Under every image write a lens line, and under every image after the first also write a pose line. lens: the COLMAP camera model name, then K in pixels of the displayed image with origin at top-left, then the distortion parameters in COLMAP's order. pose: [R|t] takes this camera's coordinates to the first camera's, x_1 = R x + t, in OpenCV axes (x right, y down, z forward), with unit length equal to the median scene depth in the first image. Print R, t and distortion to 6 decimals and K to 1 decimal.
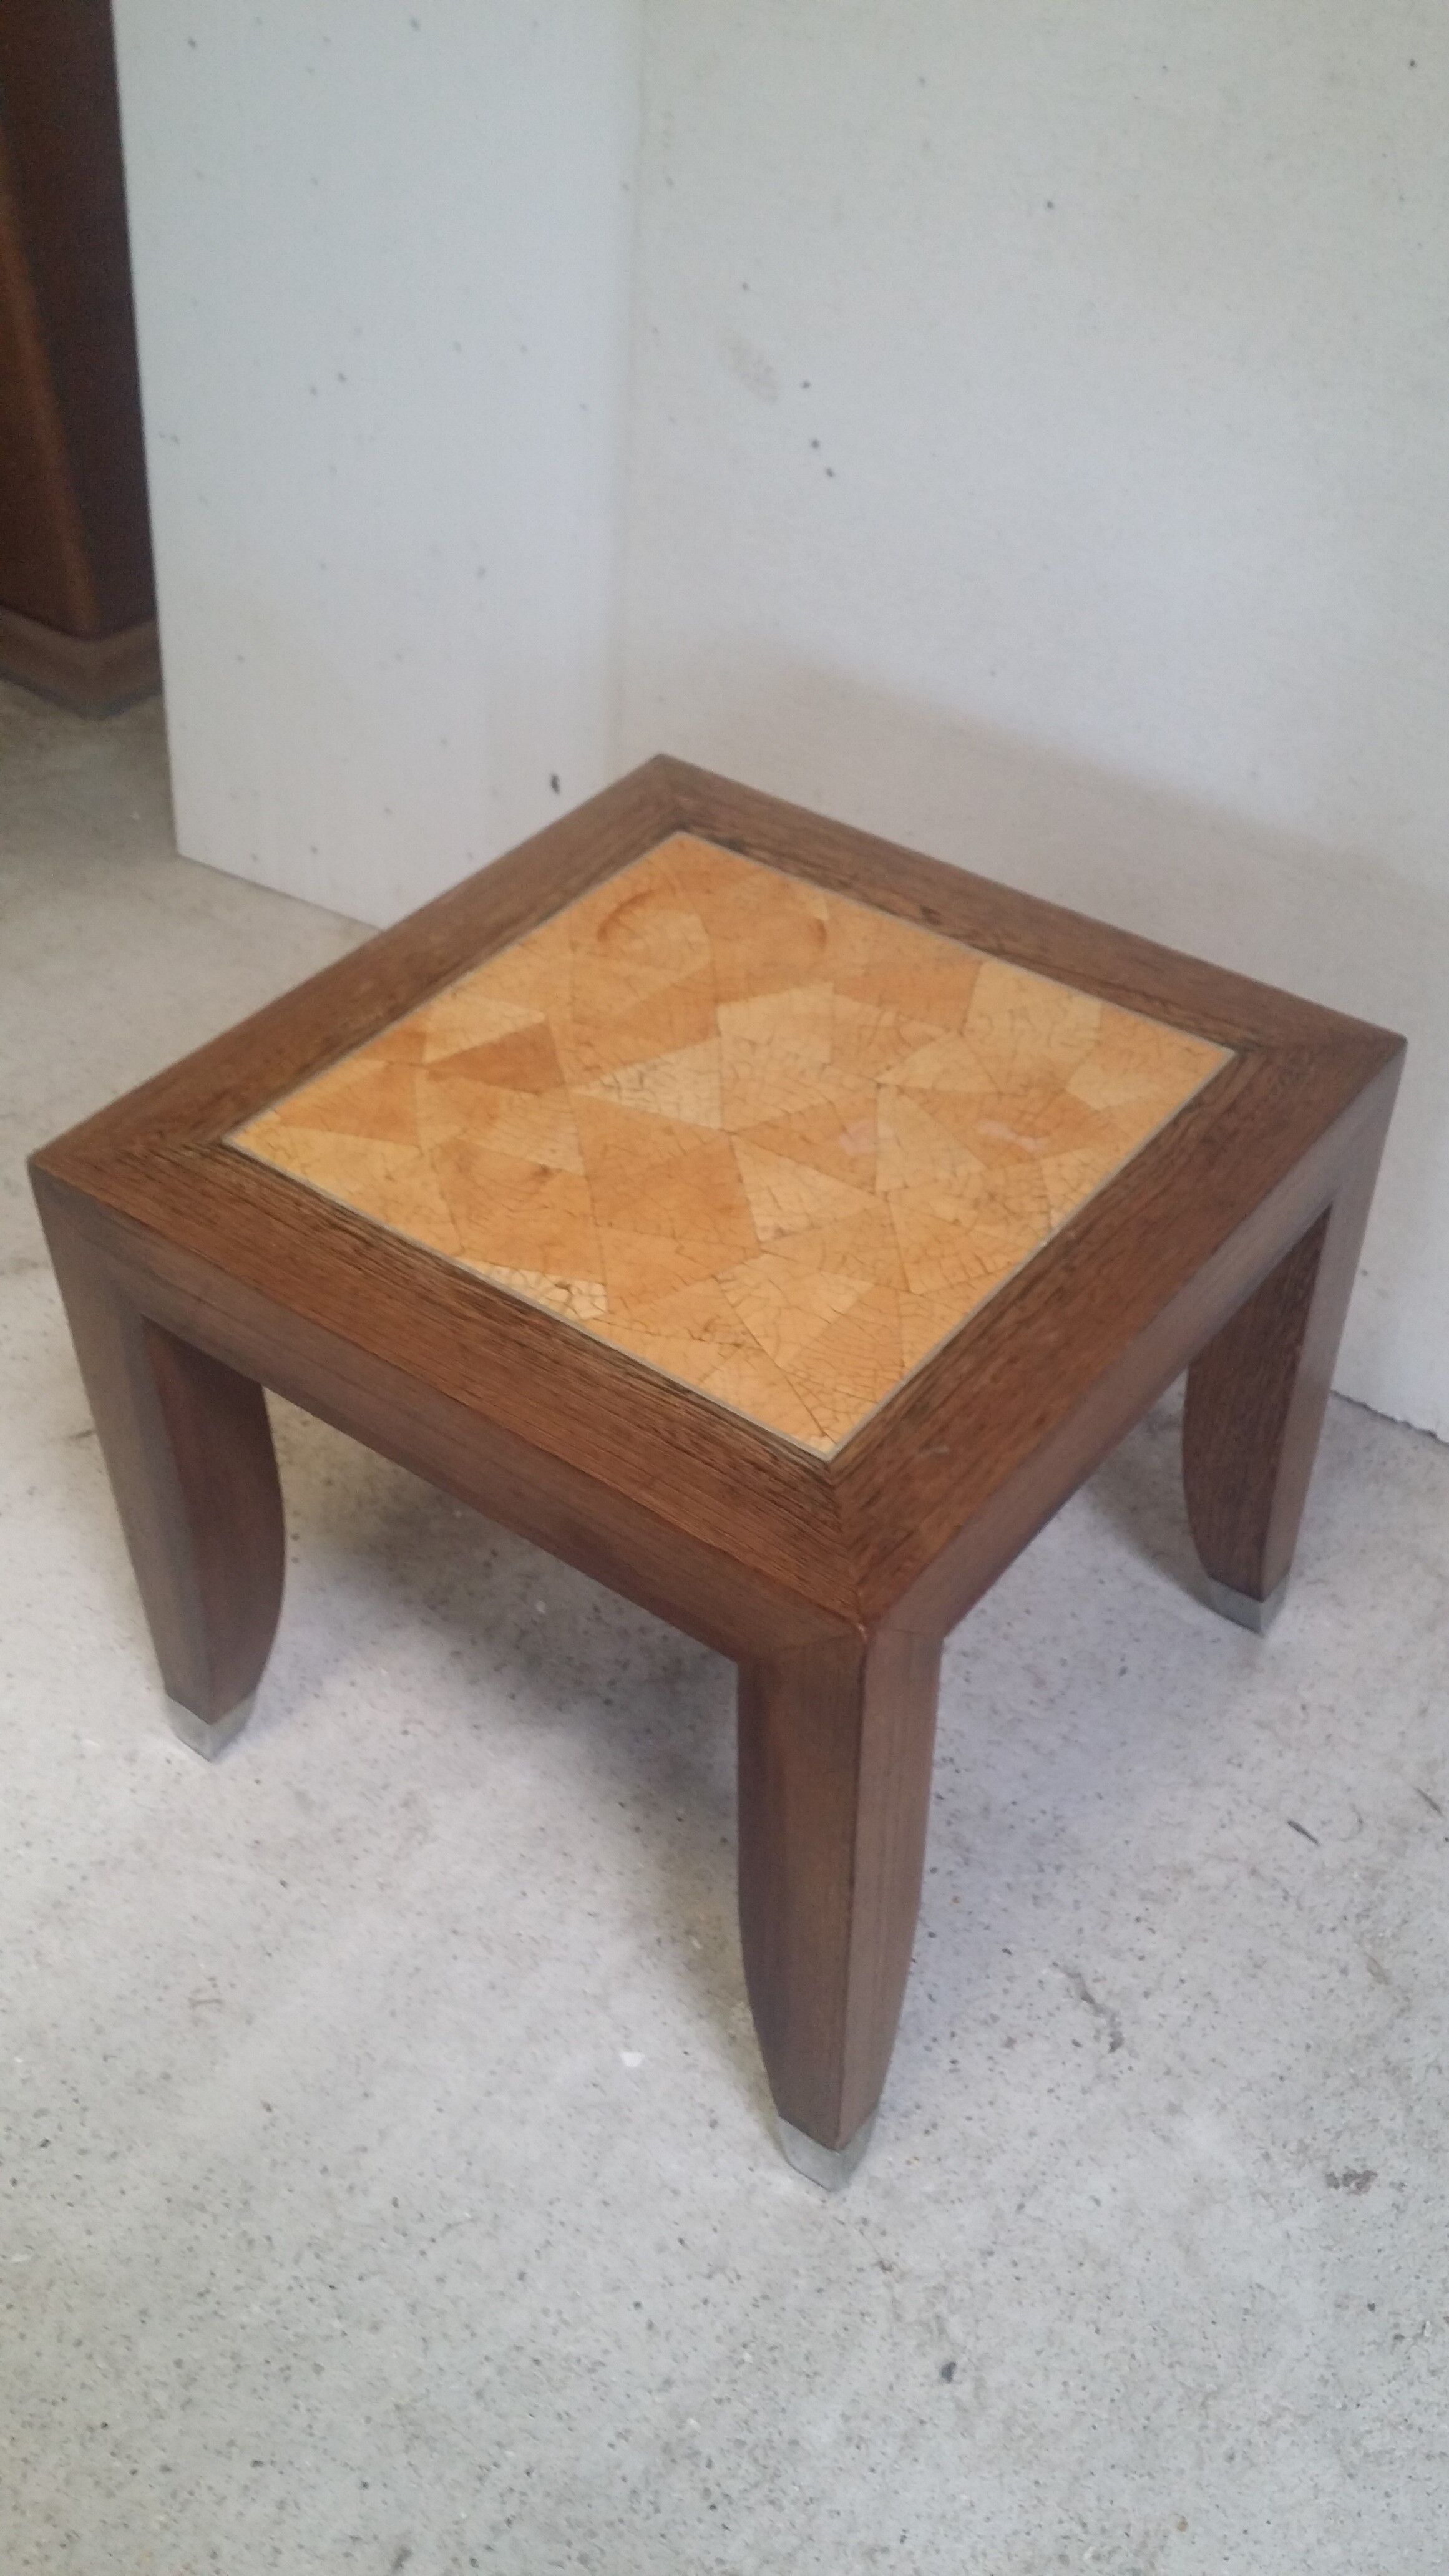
lens RADIAL K [[2409.1, 0, 762.7], [0, 2409.1, 1292.9], [0, 0, 1]] dist [0.092107, -0.258909]
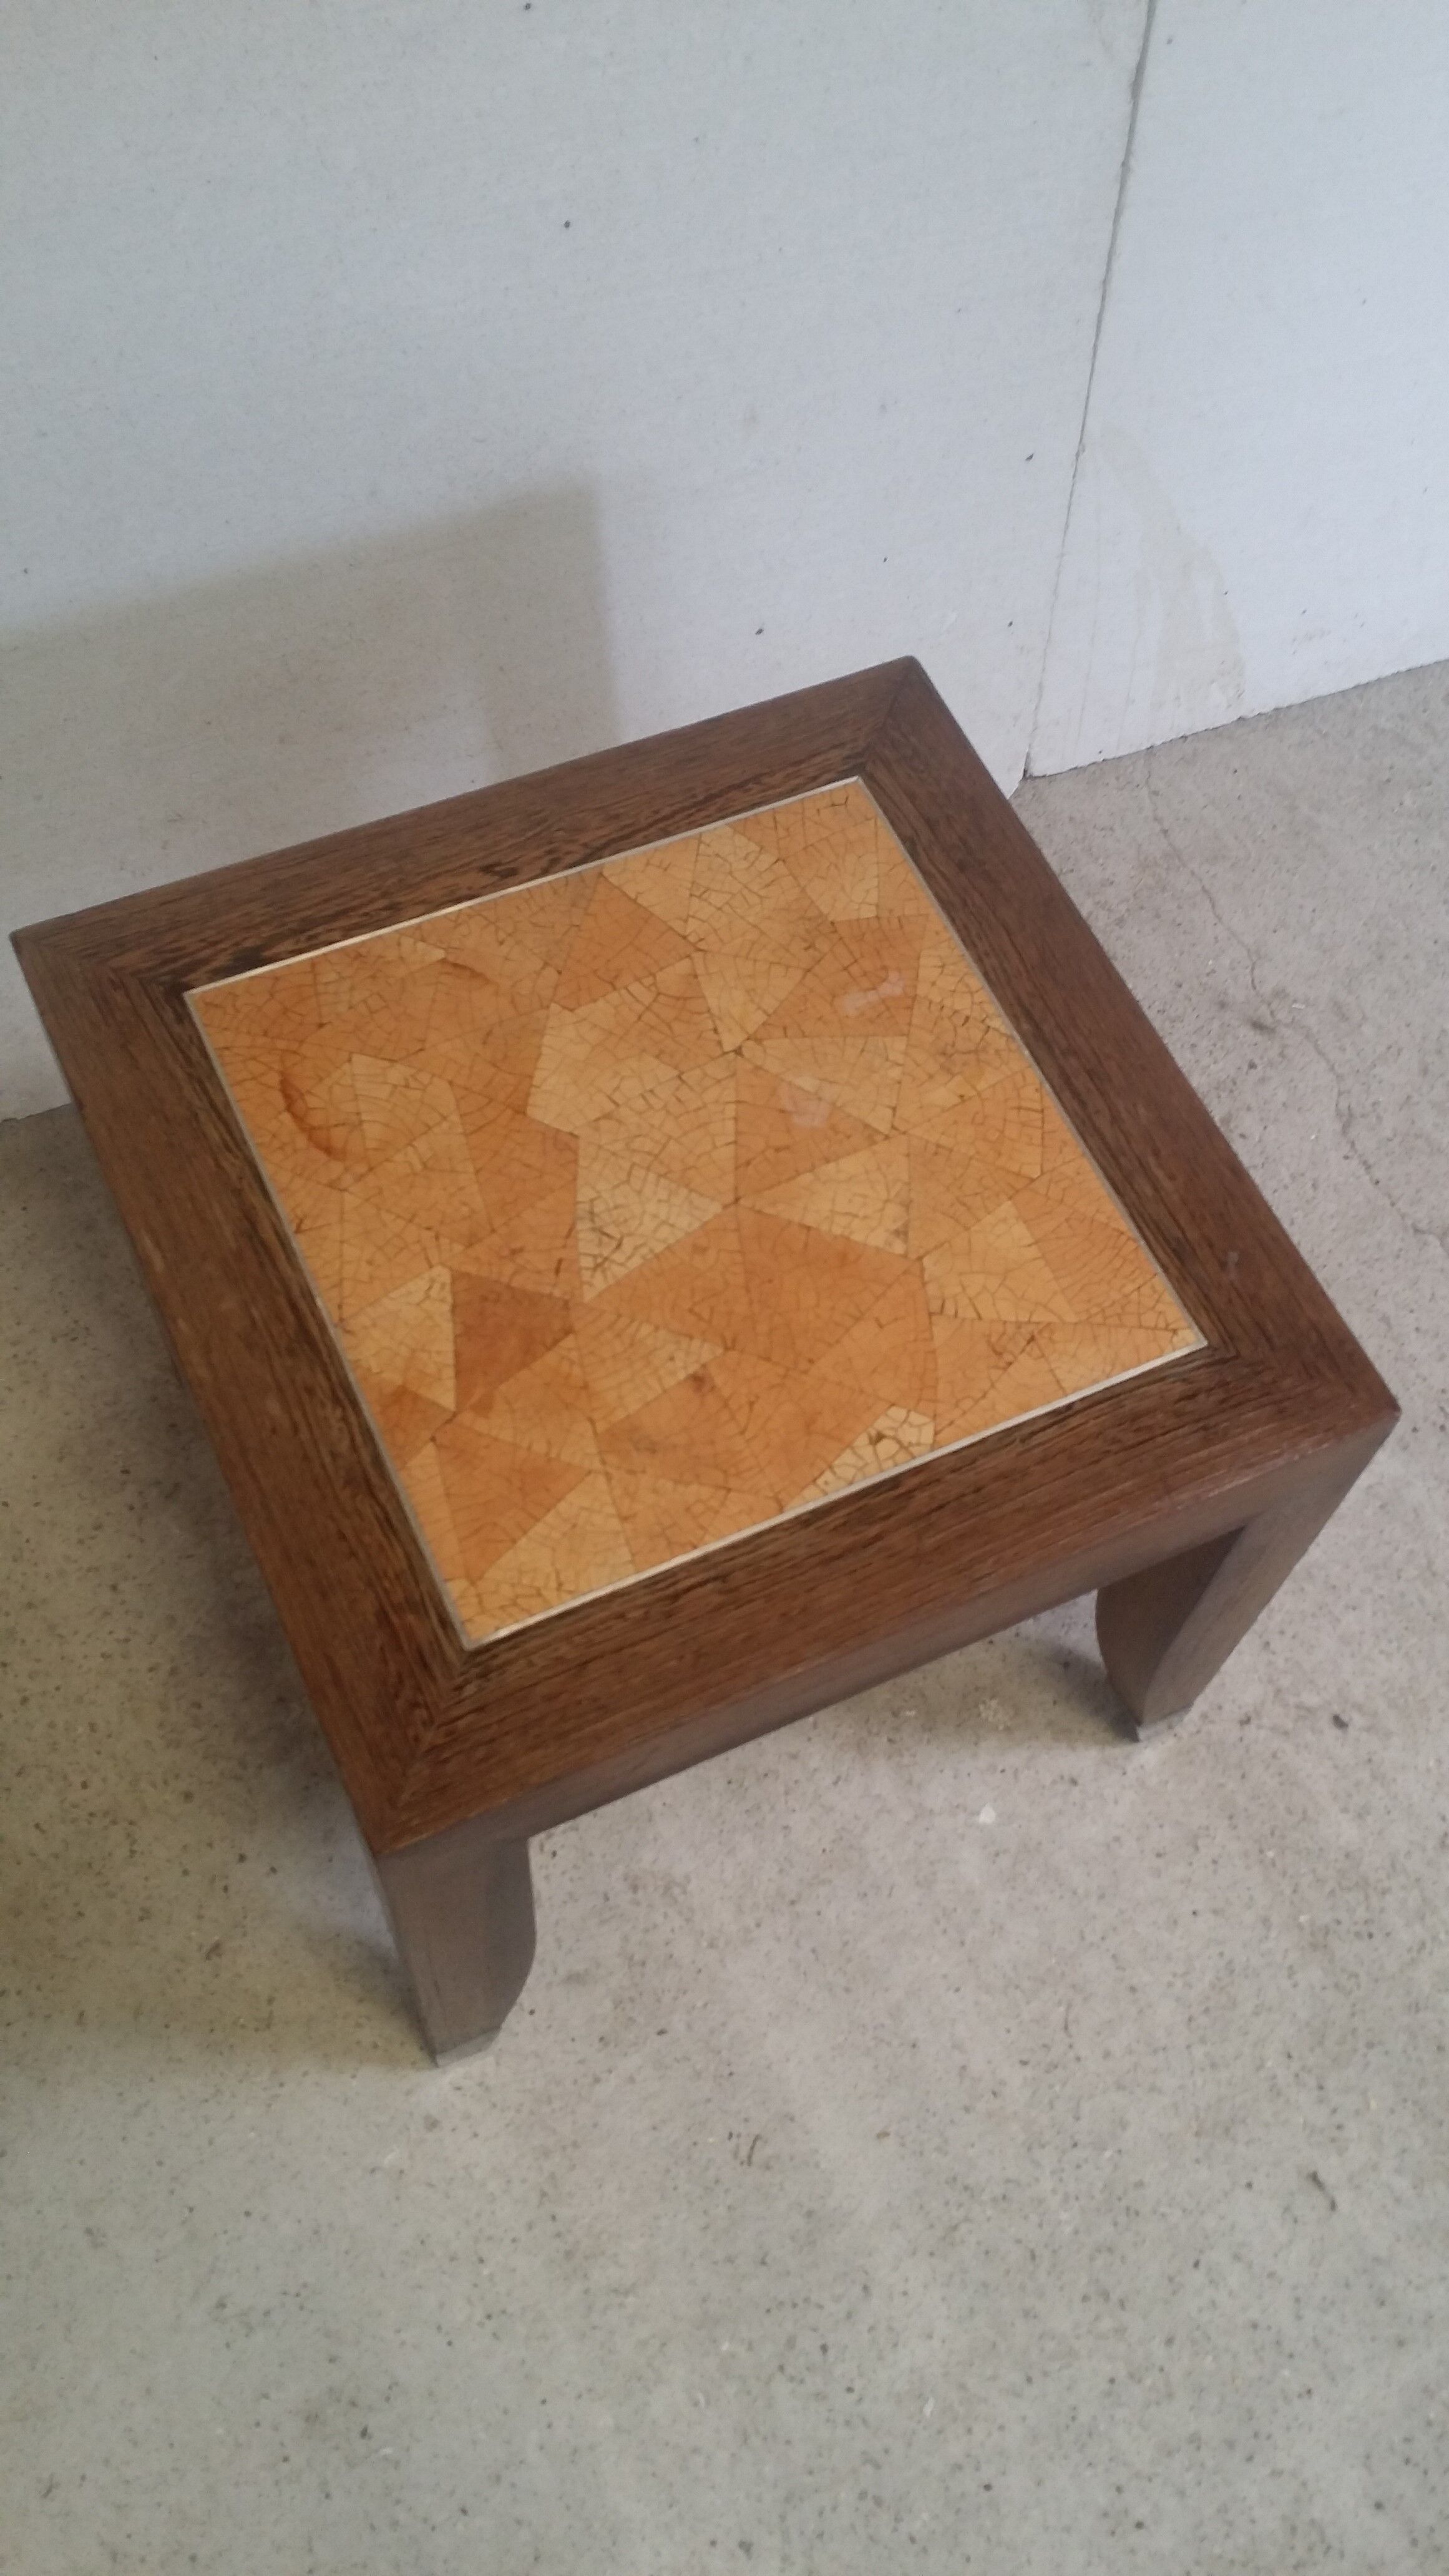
lens RADIAL K [[2350.5, 0, 805.0], [0, 2350.5, 1300.4], [0, 0, 1]] dist [0.089076, -0.207982]
pose [[0.464107, -0.763954, 0.448307, -0.423981], [0.533583, 0.645106, 0.546926, -0.507434], [-0.707031, -0.014623, 0.707031, 0.310143]]
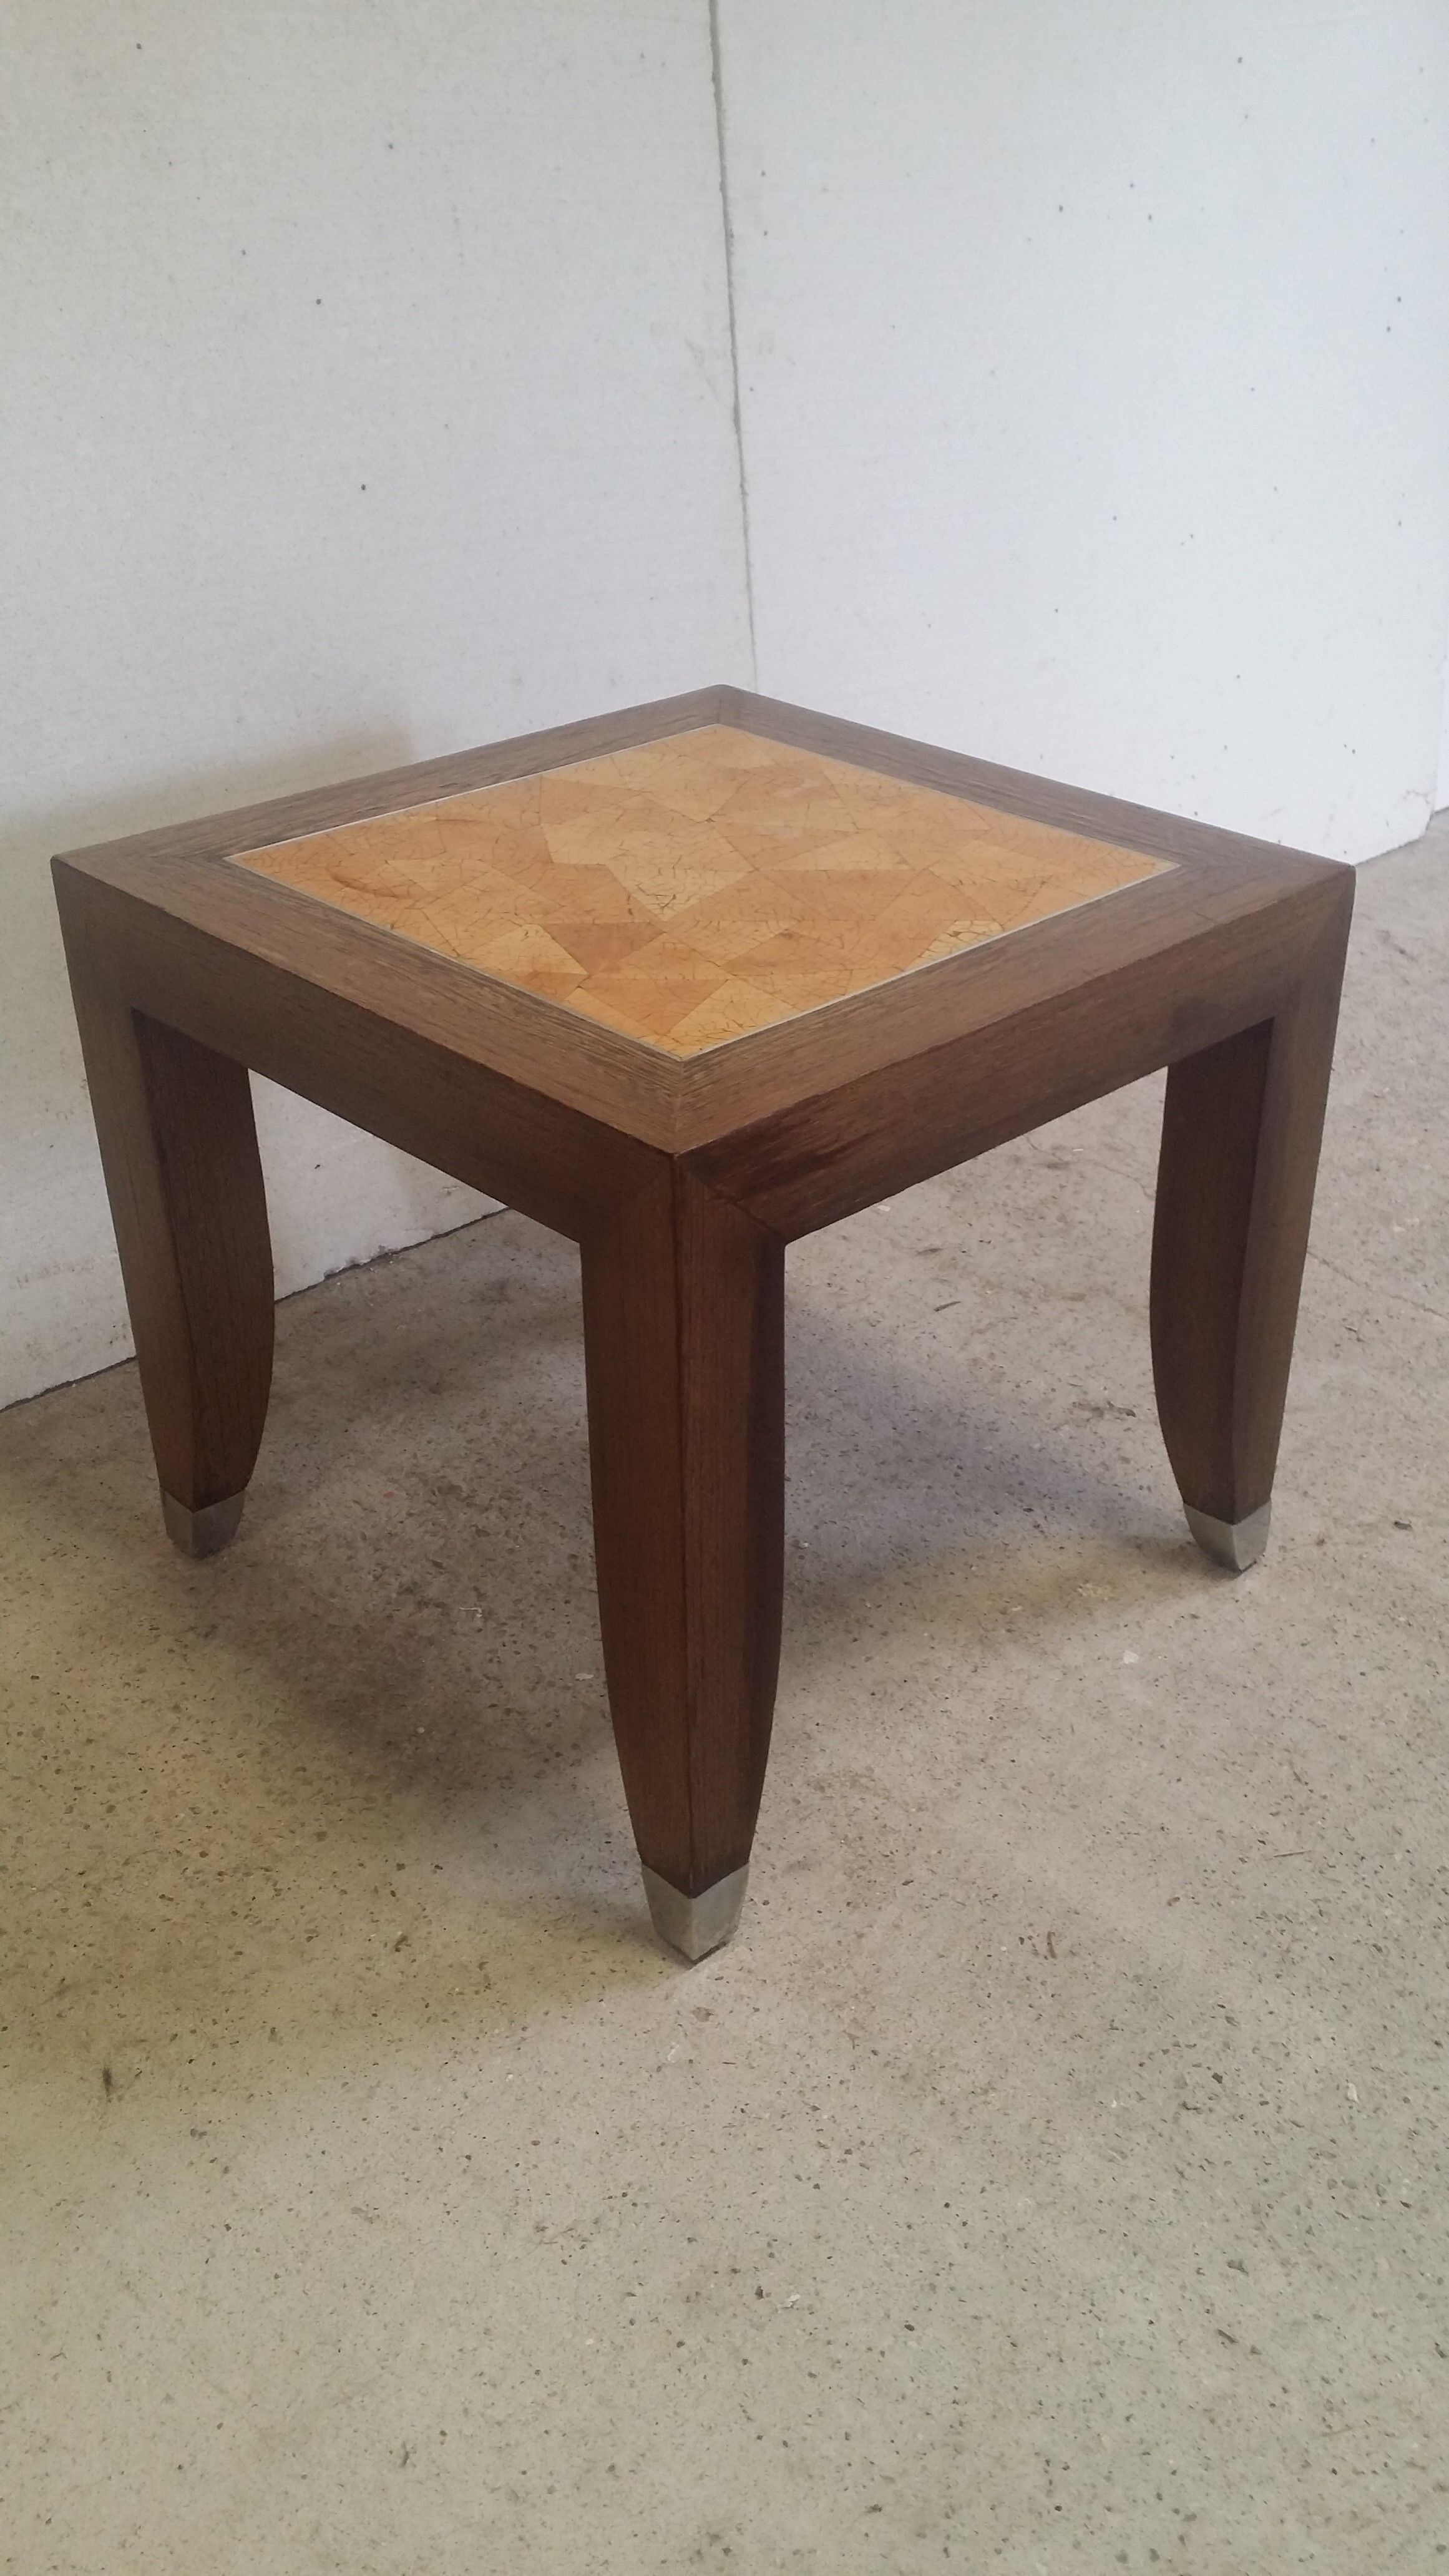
lens RADIAL K [[2350.4, 0, 809.7], [0, 2350.4, 1283.4], [0, 0, 1]] dist [0.129219, -0.360438]
pose [[0.142397, -0.491946, 0.858902, -0.959902], [0.657862, 0.695389, 0.289225, -0.216331], [-0.739554, 0.523854, 0.422654, 0.603240]]
